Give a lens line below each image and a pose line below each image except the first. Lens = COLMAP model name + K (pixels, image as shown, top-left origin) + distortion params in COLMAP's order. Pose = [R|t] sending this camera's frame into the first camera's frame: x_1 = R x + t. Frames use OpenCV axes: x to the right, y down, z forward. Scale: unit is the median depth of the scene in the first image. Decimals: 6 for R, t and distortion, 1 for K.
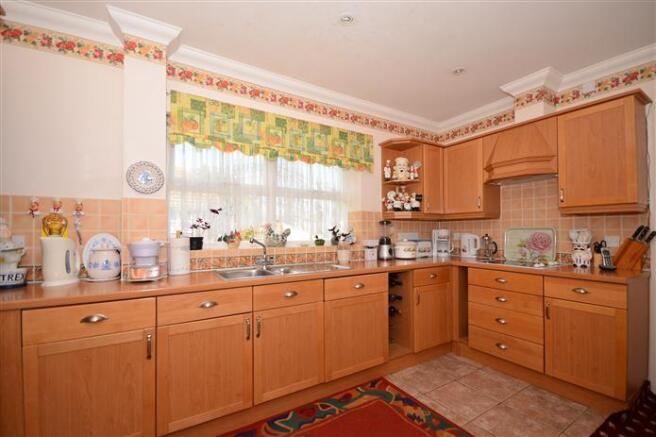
lens RADIAL K [[288.2, 0, 328.9], [0, 288.2, 226.9], [0, 0, 1]] dist [-0.001163, -0.000093]
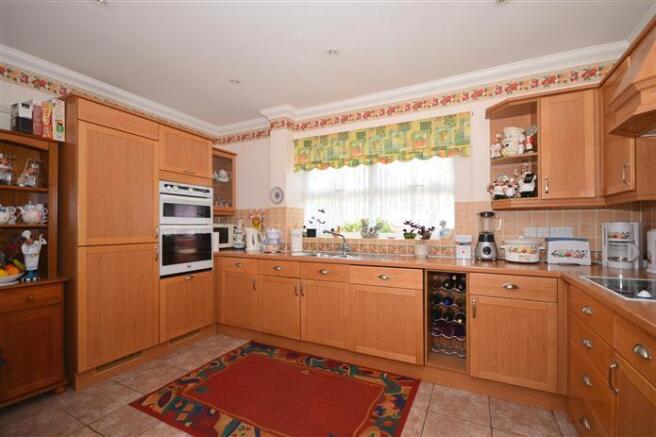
lens RADIAL K [[288.2, 0, 328.9], [0, 288.2, 226.9], [0, 0, 1]] dist [-0.001163, -0.000093]
pose [[0.515622, 0.002215, -0.856813, 0.854118], [0.008707, 0.999931, 0.007825, 0.012703], [0.856772, -0.011495, 0.515568, 0.273592]]
